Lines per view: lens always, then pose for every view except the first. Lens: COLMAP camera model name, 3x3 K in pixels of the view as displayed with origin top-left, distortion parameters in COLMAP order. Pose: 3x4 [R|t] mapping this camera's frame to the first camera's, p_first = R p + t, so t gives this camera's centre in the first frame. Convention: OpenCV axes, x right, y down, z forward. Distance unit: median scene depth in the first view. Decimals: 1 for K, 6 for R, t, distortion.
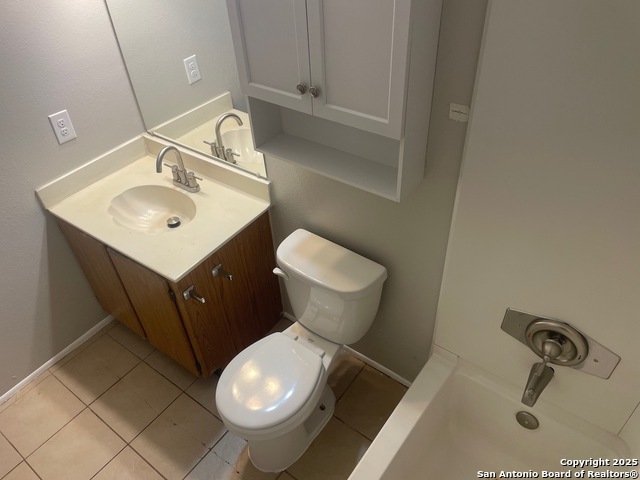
lens RADIAL K [[488.1, 0, 321.3], [0, 488.1, 240.2], [0, 0, 1]] dist [0.063741, -0.040189]
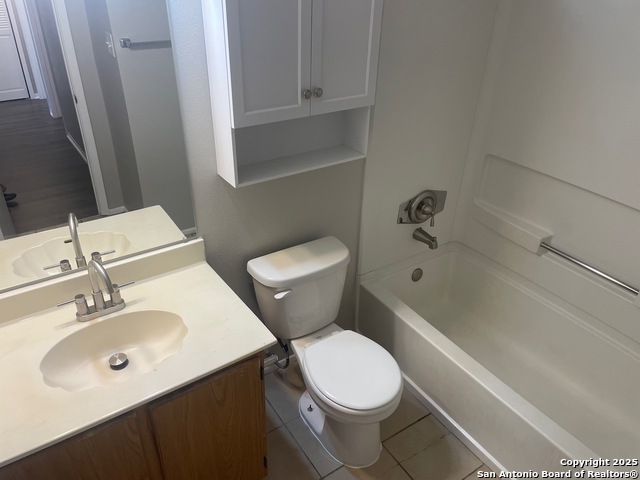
lens RADIAL K [[488.1, 0, 323.9], [0, 488.1, 236.3], [0, 0, 1]] dist [0.063741, -0.040189]
pose [[0.336380, -0.428178, 0.838756, -0.814097], [0.583359, 0.793935, 0.171344, -0.146360], [-0.739284, 0.431659, 0.516845, 0.342420]]
